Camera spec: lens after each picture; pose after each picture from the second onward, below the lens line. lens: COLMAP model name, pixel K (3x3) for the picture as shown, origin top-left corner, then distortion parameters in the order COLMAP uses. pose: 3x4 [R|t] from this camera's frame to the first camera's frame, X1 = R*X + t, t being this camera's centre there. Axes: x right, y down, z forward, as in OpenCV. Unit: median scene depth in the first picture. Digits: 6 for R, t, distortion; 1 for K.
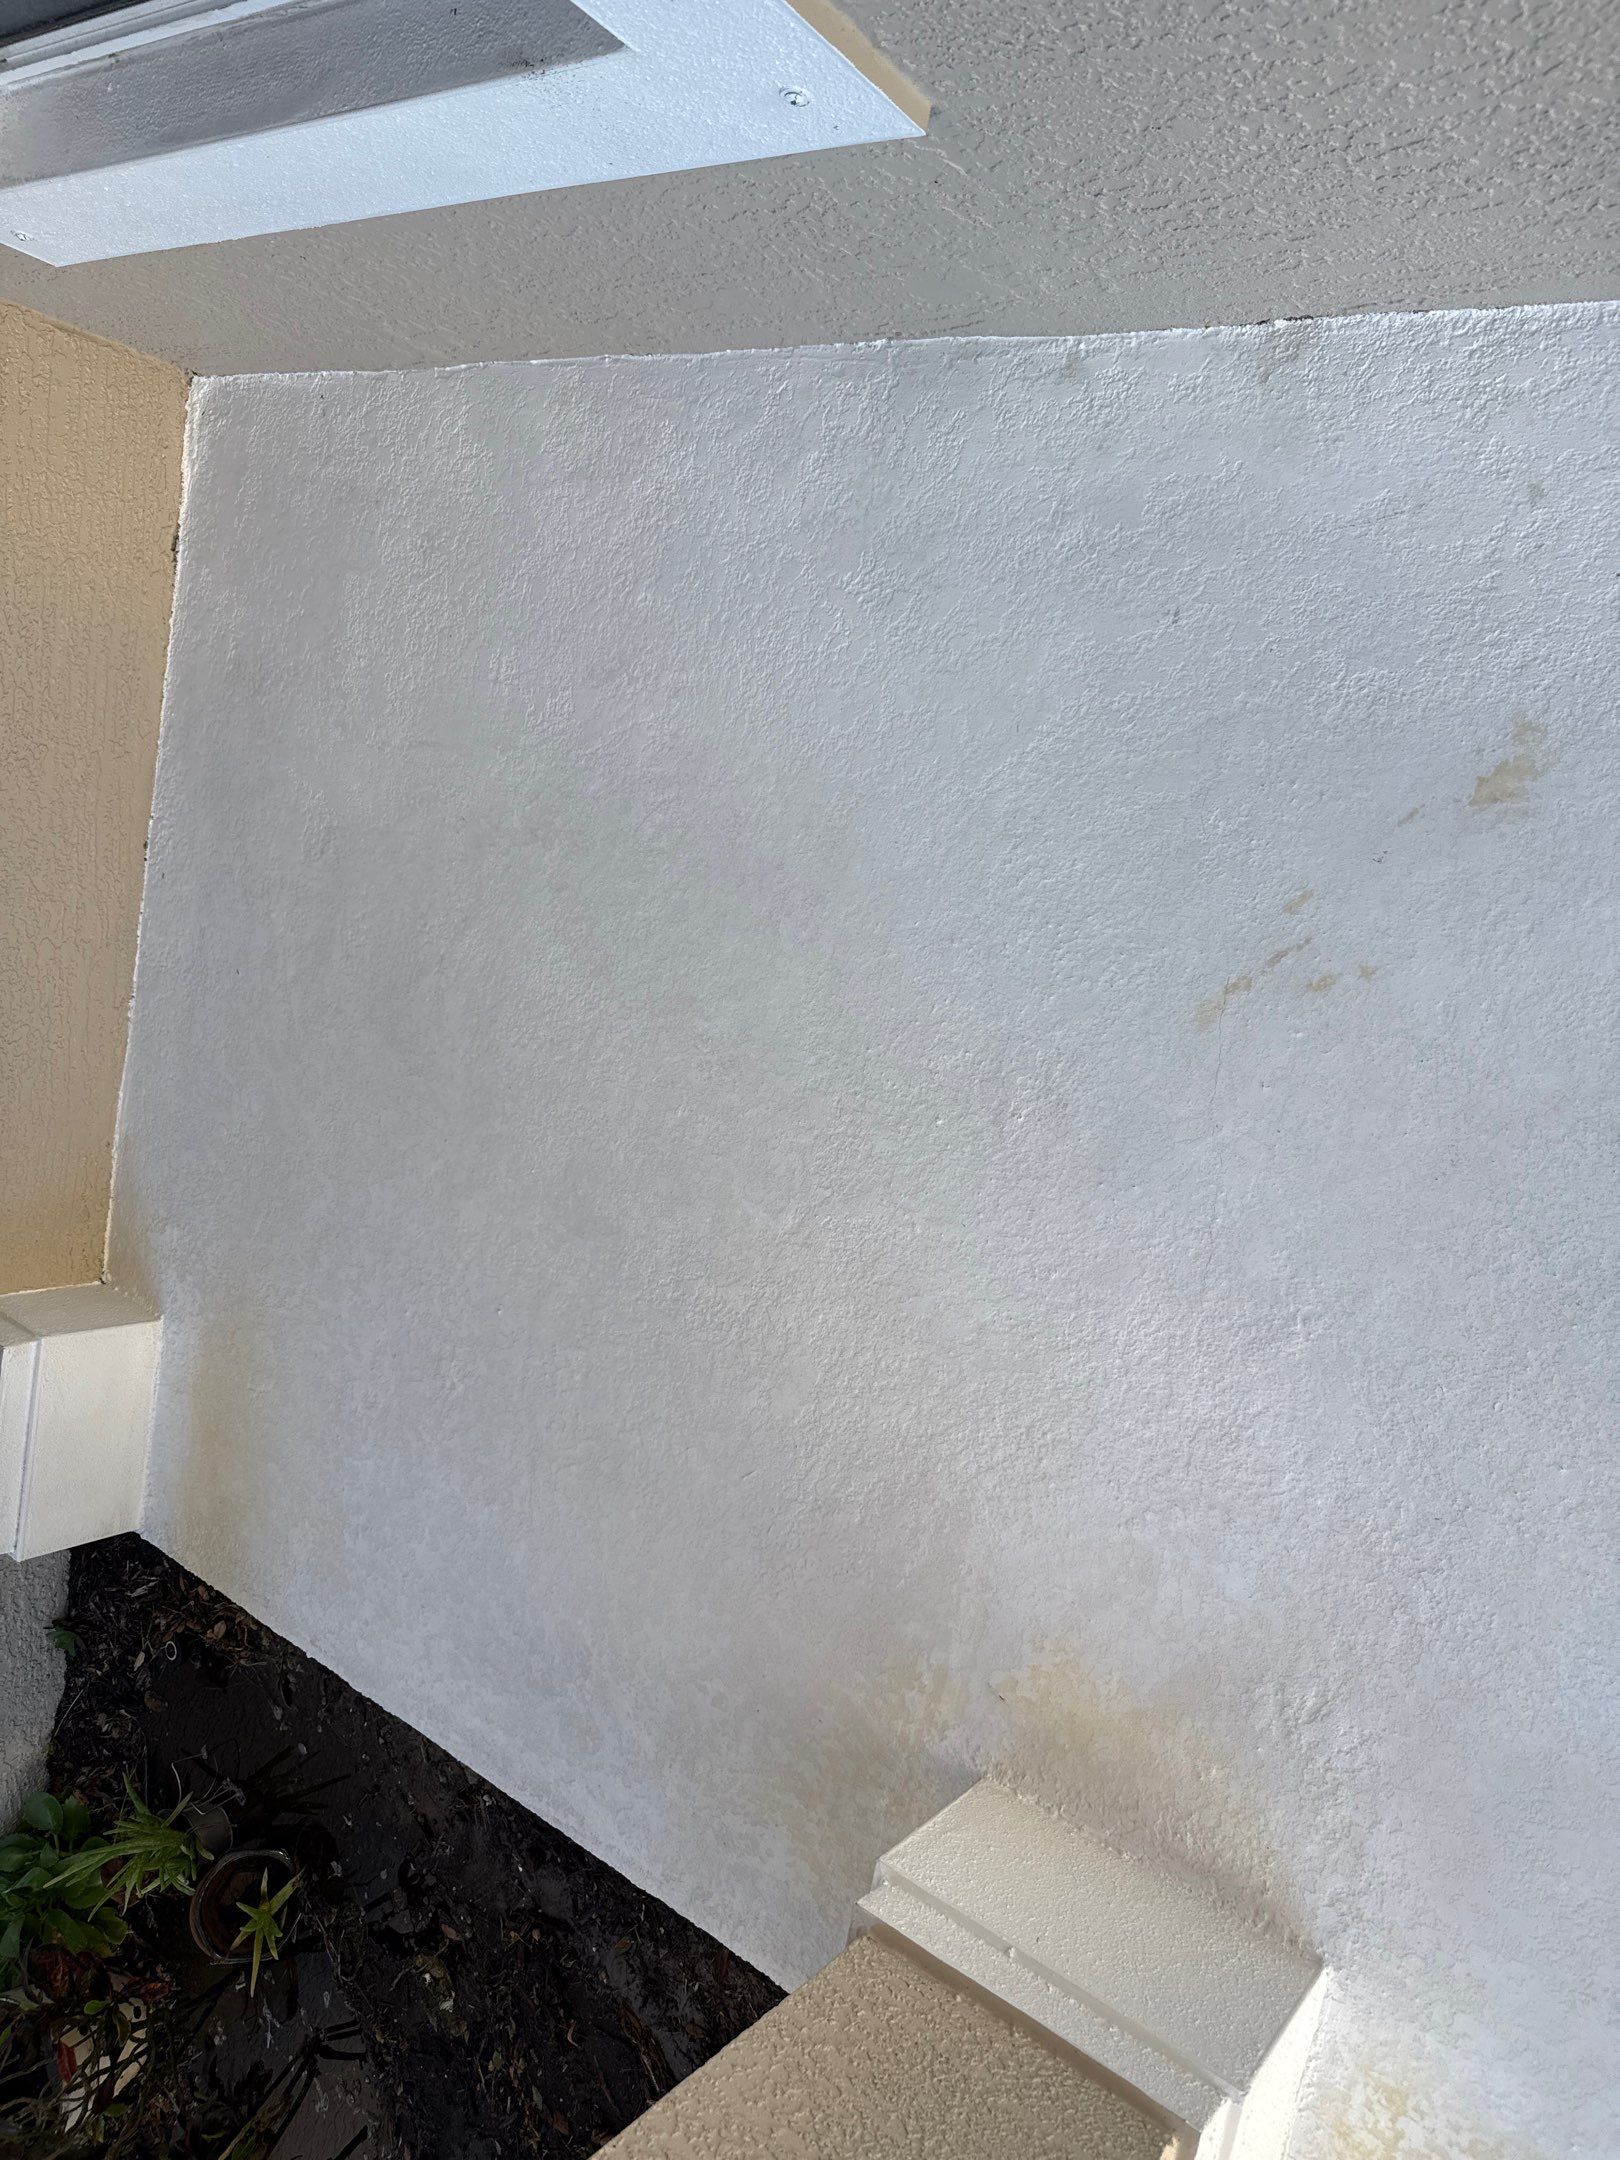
lens RADIAL K [[1534.9, 0, 800.0], [0, 1534.9, 1067.1], [0, 0, 1]] dist [-0.007811, -0.002264]
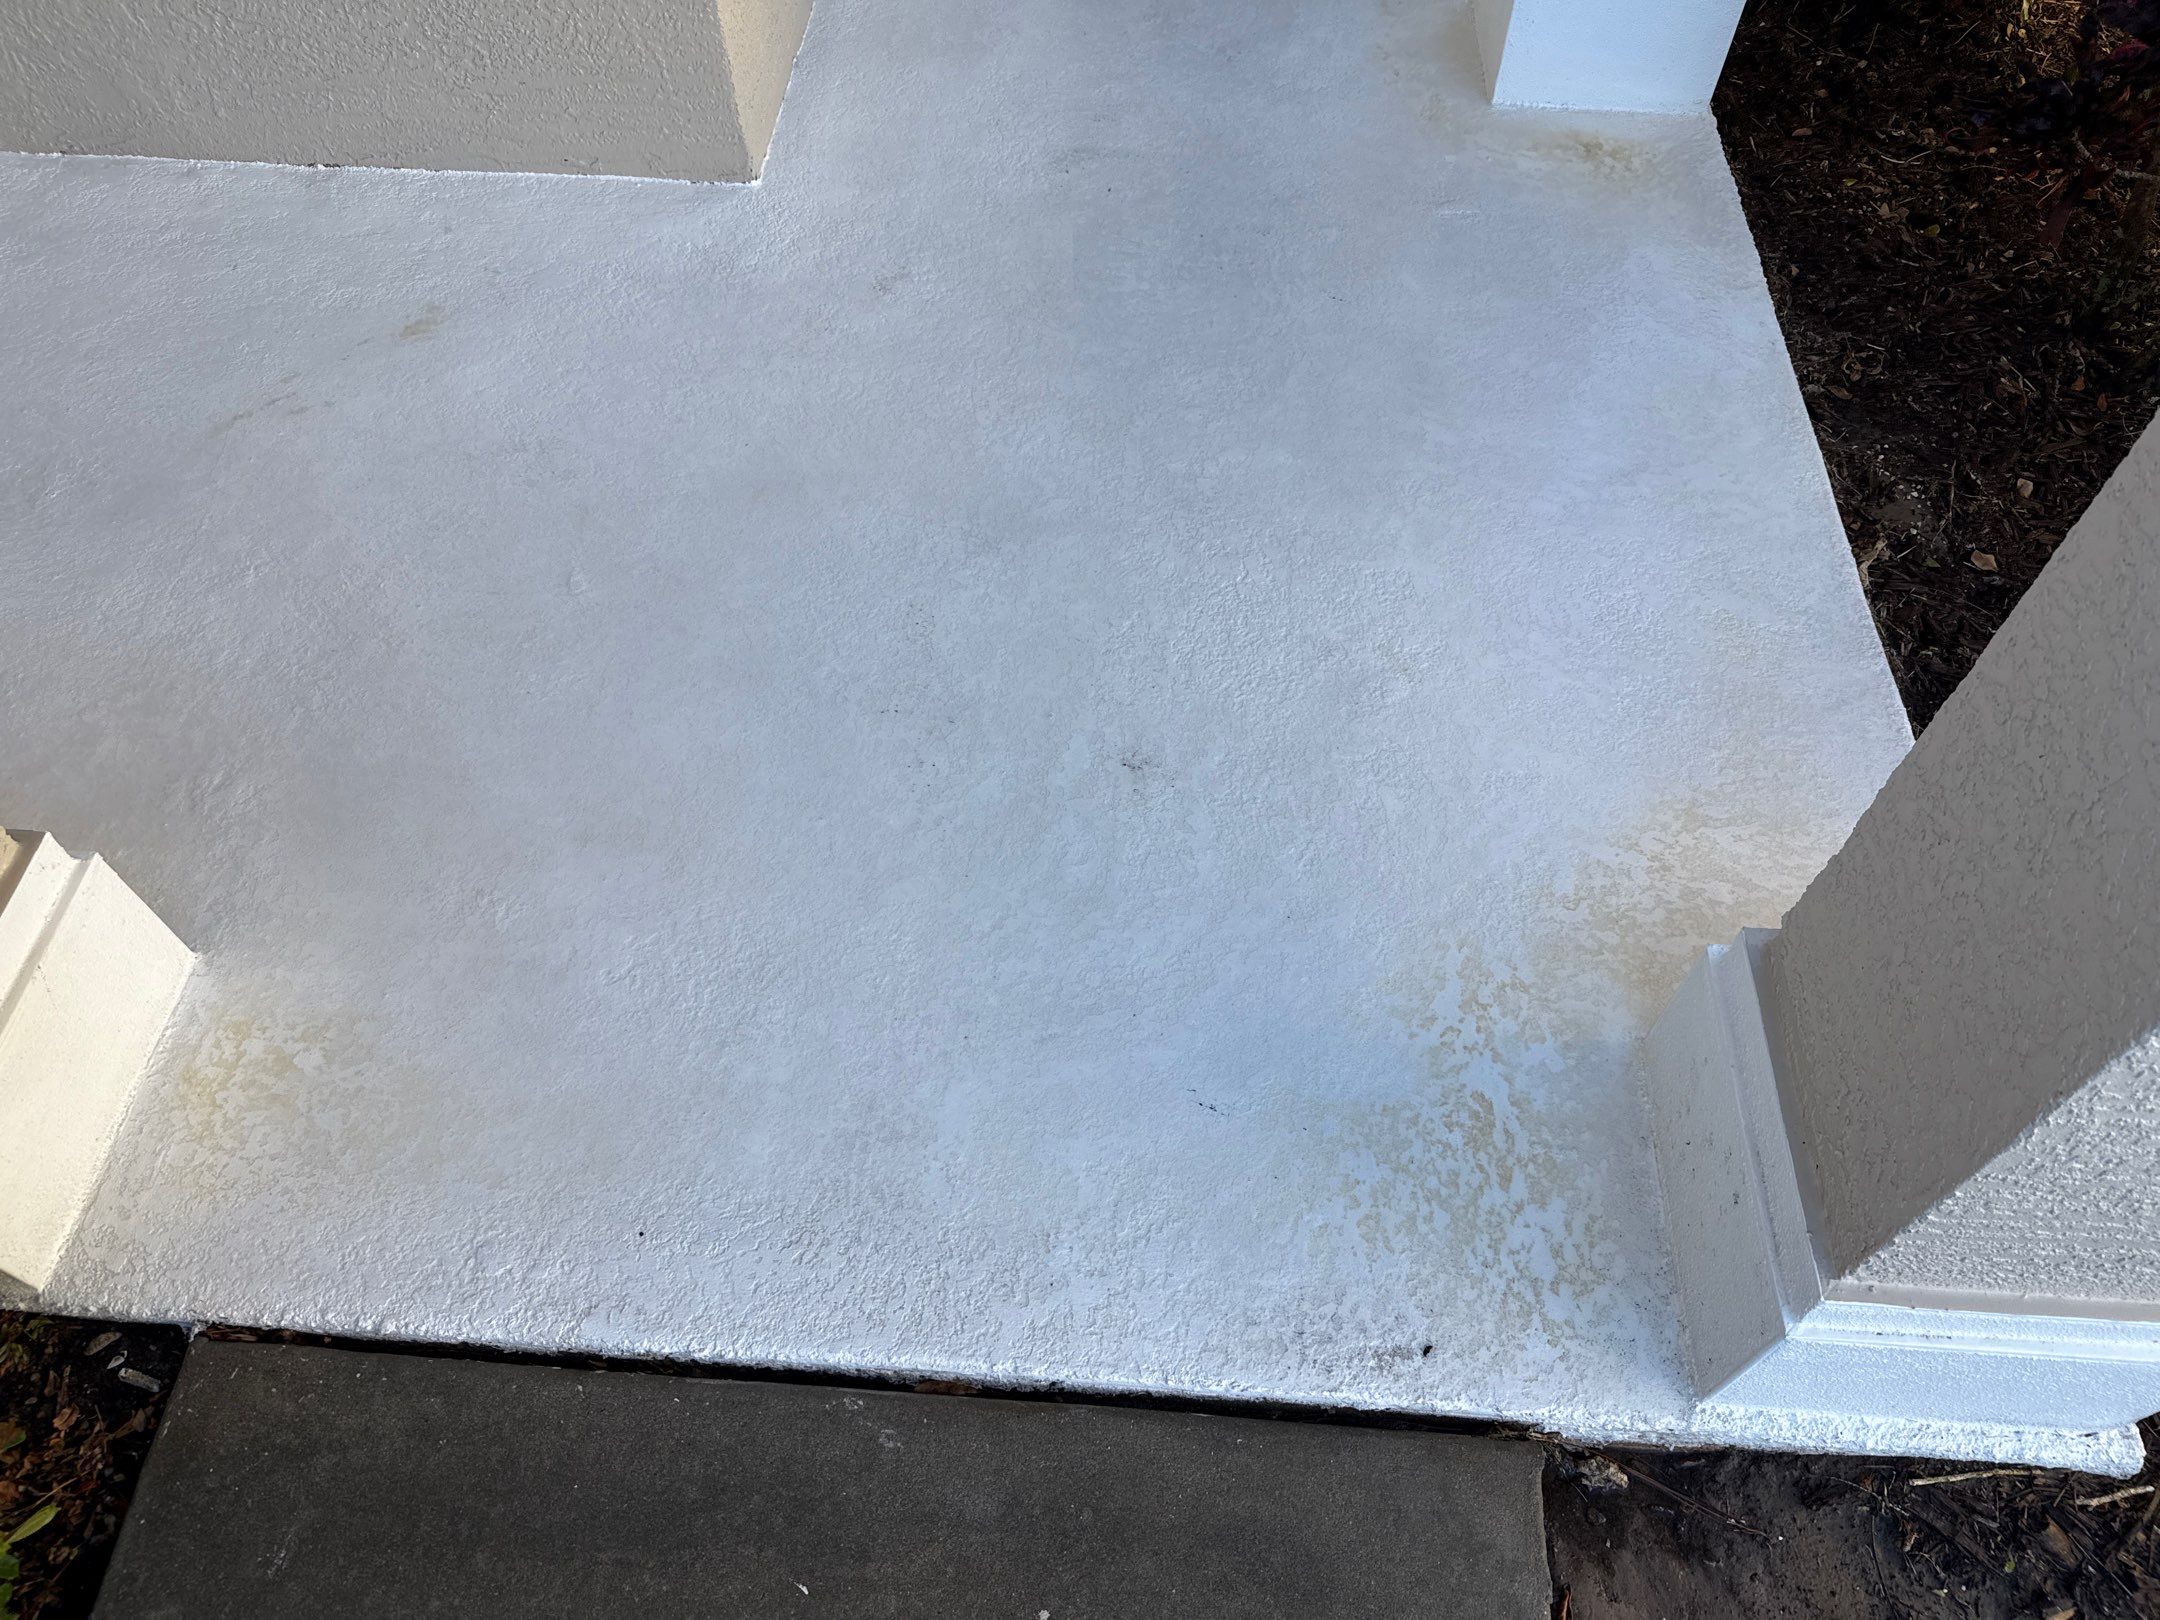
lens RADIAL K [[1524.5, 0, 1080.0], [0, 1524.5, 810.0], [0, 0, 1]] dist [0.053135, -0.075330]
pose [[0.799697, 0.237594, 0.551392, 0.207132], [0.167692, 0.793436, -0.585097, 1.299588], [-0.576510, 0.560365, 0.594666, -0.159997]]
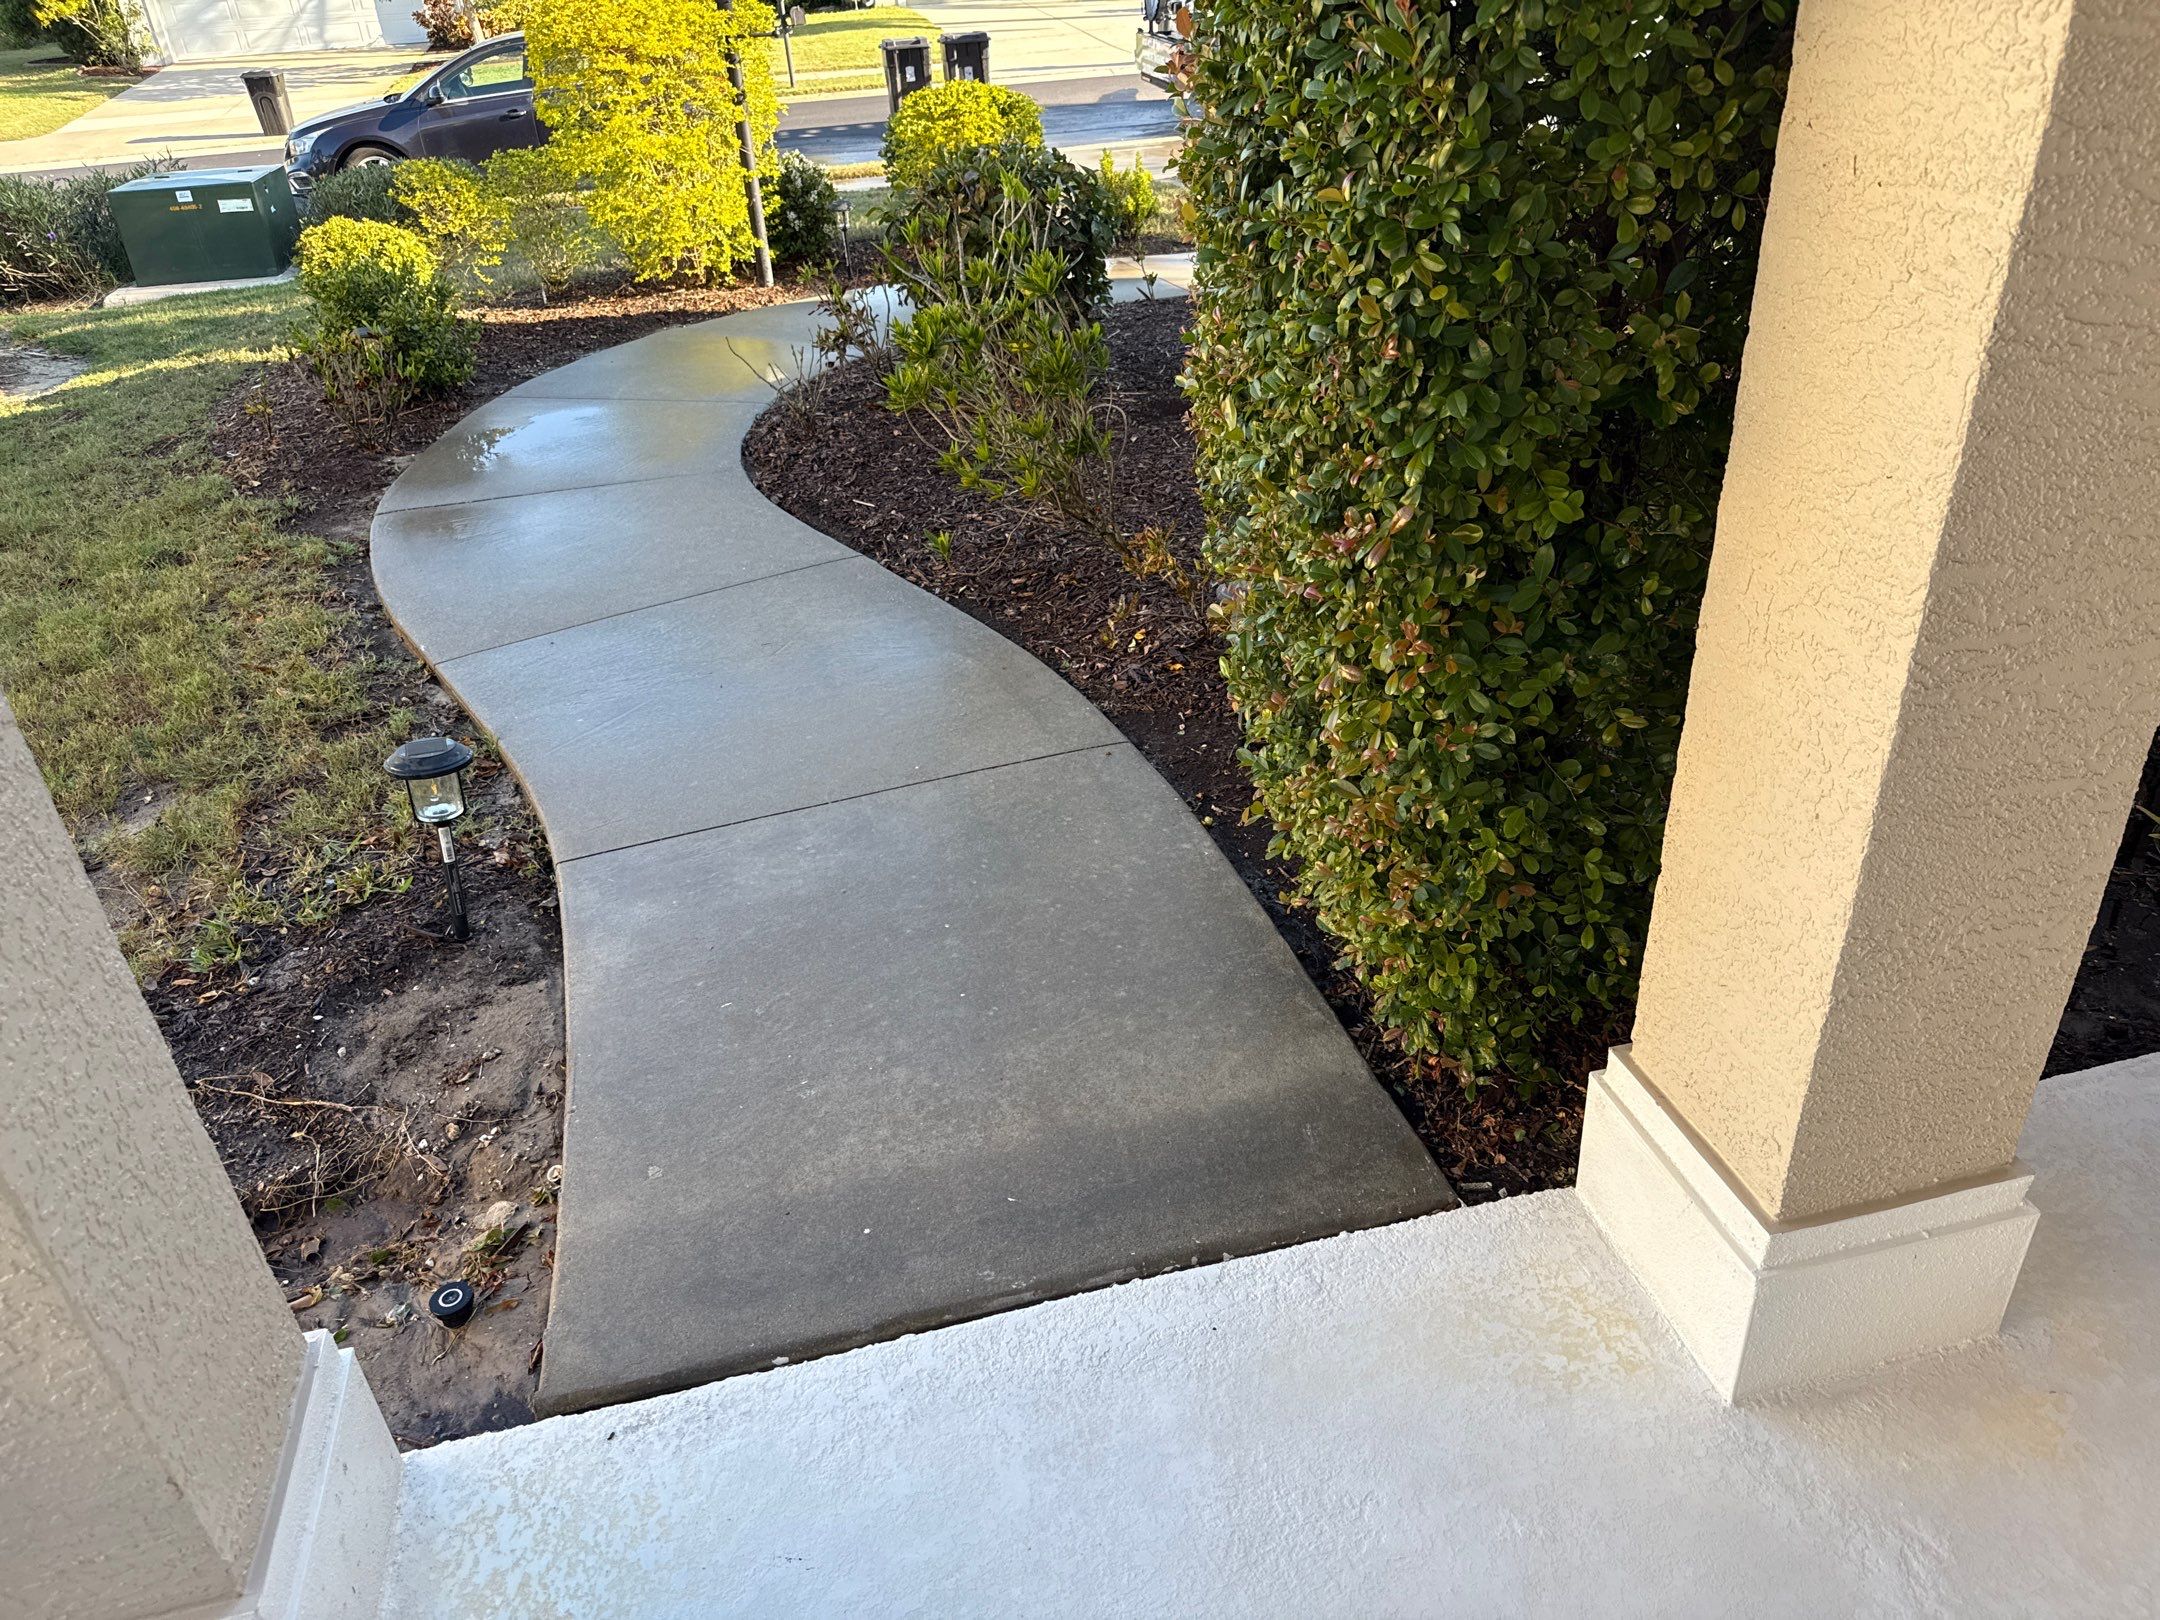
lens RADIAL K [[1531.3, 0, 1084.8], [0, 1531.3, 817.3], [0, 0, 1]] dist [-0.004586, 0.000806]
pose [[-0.696189, 0.717767, 0.011423, 0.350613], [-0.446563, -0.445487, 0.775966, 0.051417], [0.562052, 0.535118, 0.630671, -0.381292]]
